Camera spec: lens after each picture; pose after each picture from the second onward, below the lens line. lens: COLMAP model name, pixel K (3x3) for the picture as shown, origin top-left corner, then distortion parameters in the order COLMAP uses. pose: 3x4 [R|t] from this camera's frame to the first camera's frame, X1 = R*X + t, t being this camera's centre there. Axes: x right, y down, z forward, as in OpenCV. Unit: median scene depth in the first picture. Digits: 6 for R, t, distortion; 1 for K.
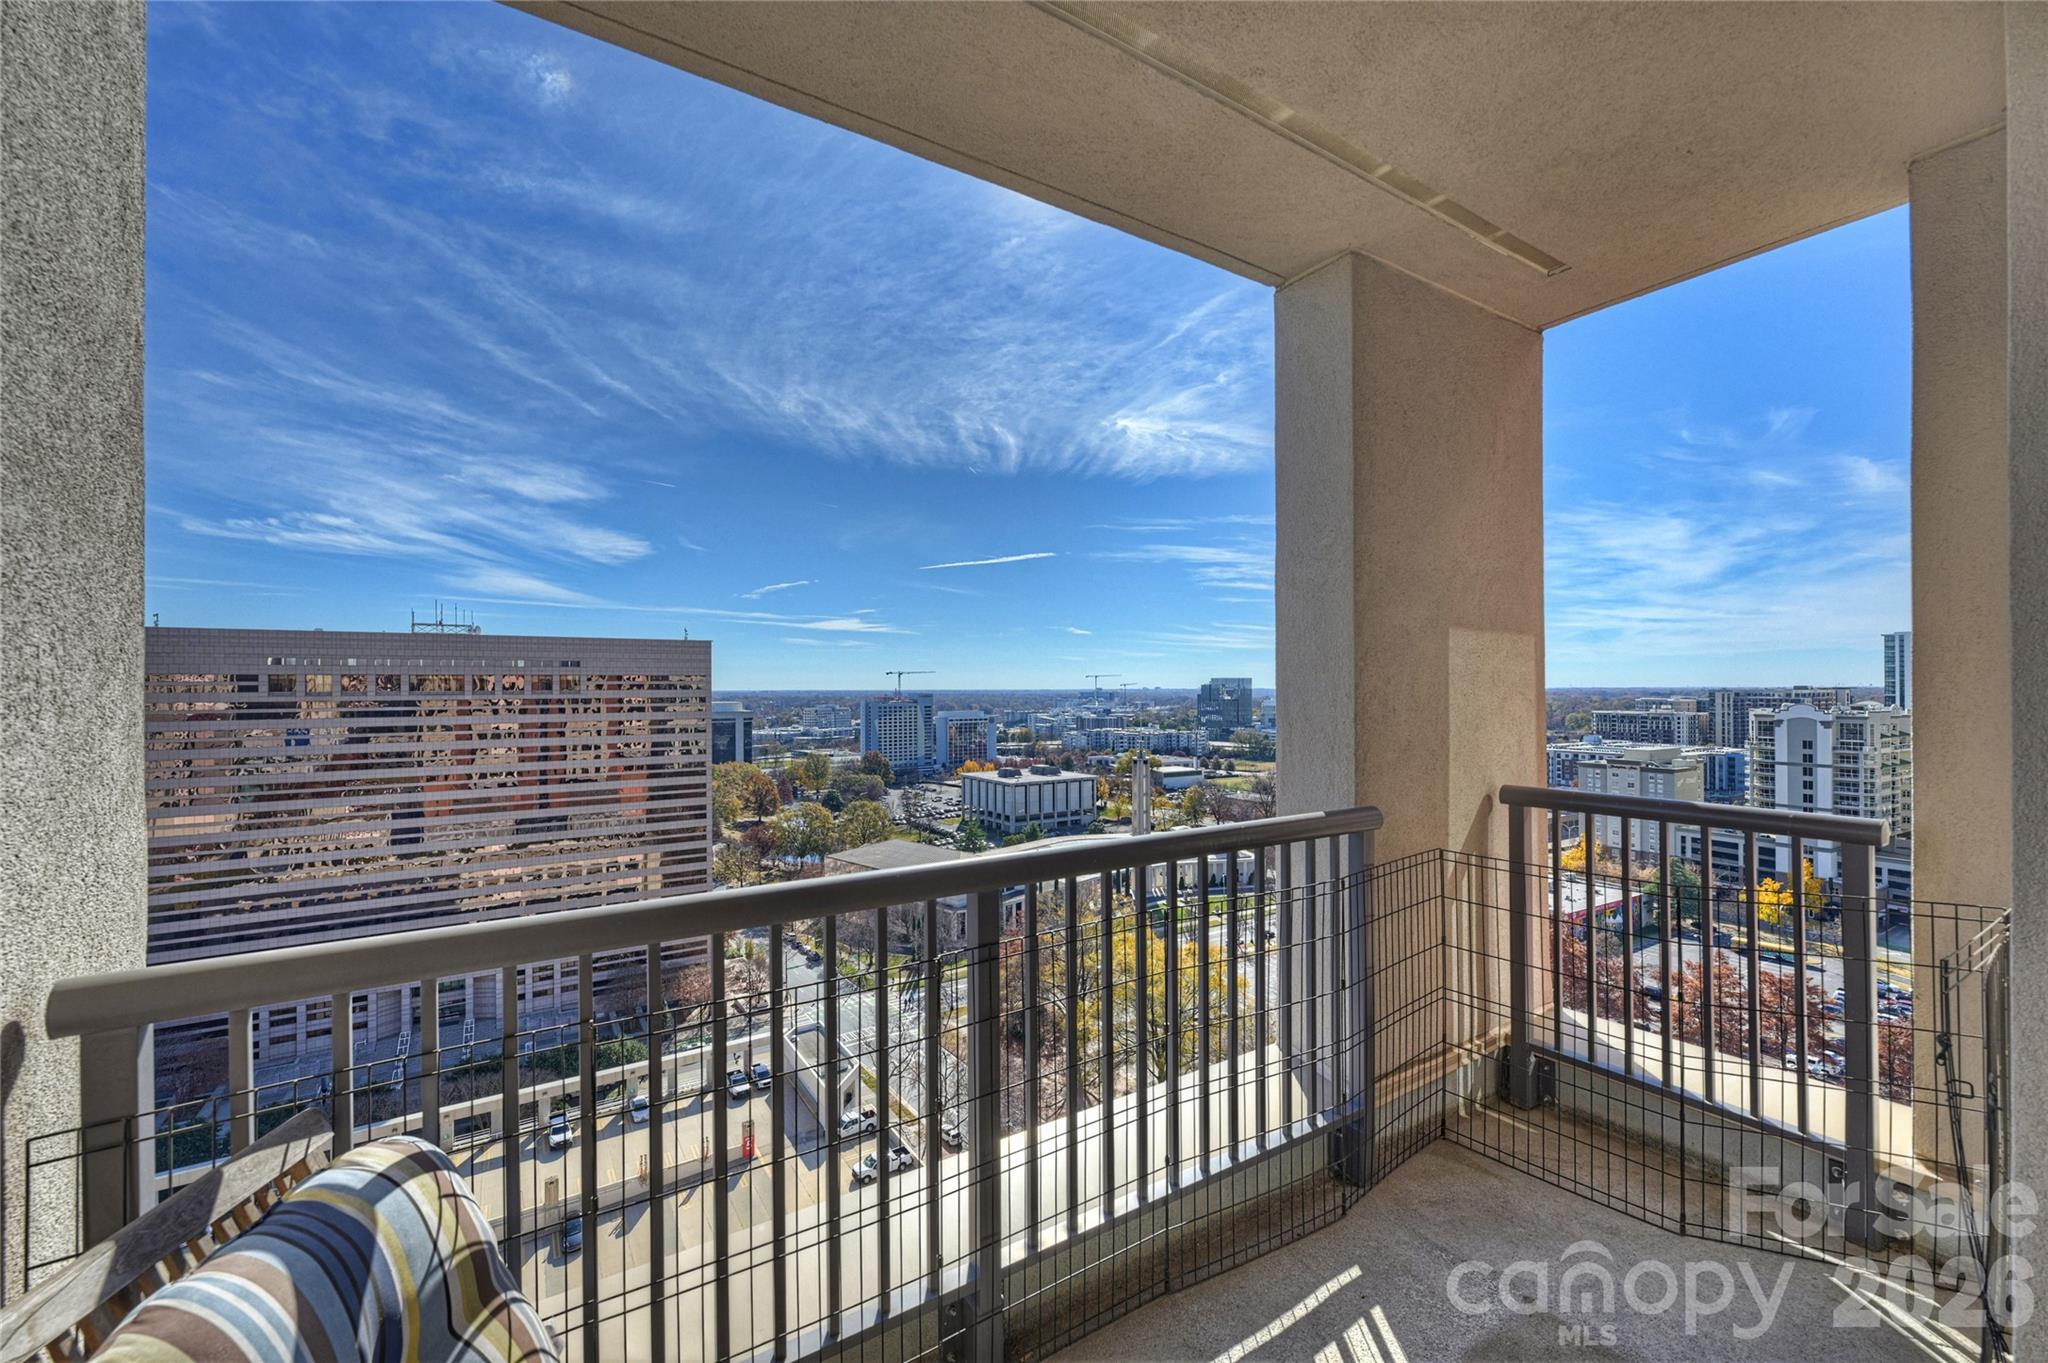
lens RADIAL K [[823.8, 0, 1017.2], [0, 823.8, 695.0], [0, 0, 1]] dist [0.006768, 0.001633]
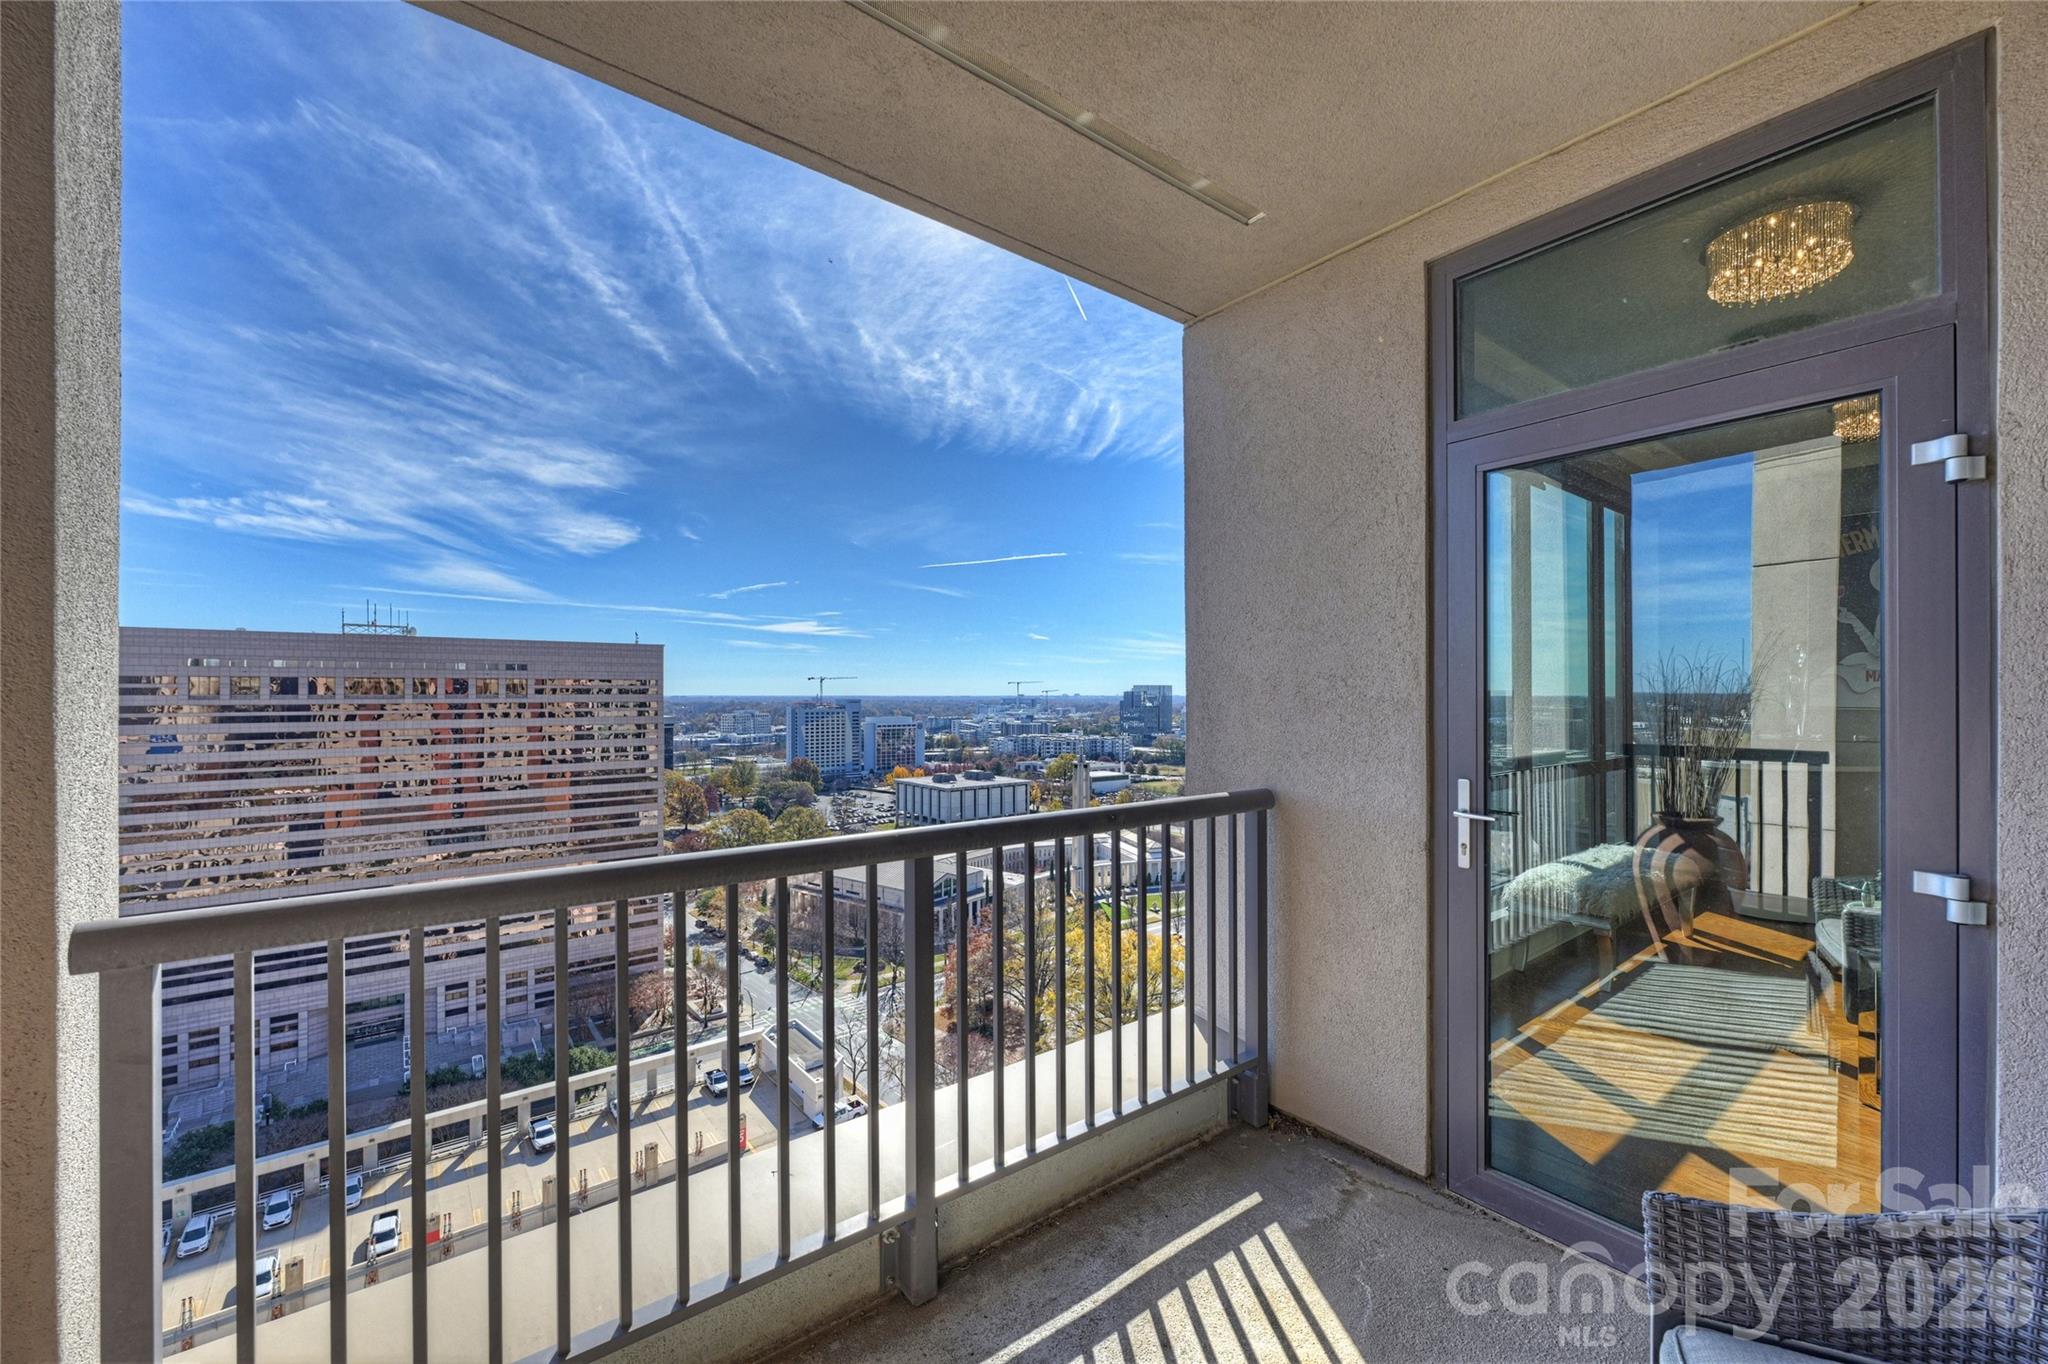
lens RADIAL K [[843.3, 0, 1004.6], [0, 843.3, 689.8], [0, 0, 1]] dist [0.004264, 0.001254]
pose [[0.994076, 0.005306, 0.108559, -0.102755], [-0.003854, 0.999900, -0.013578, 0.000316], [-0.108620, 0.013079, 0.993997, -0.076823]]
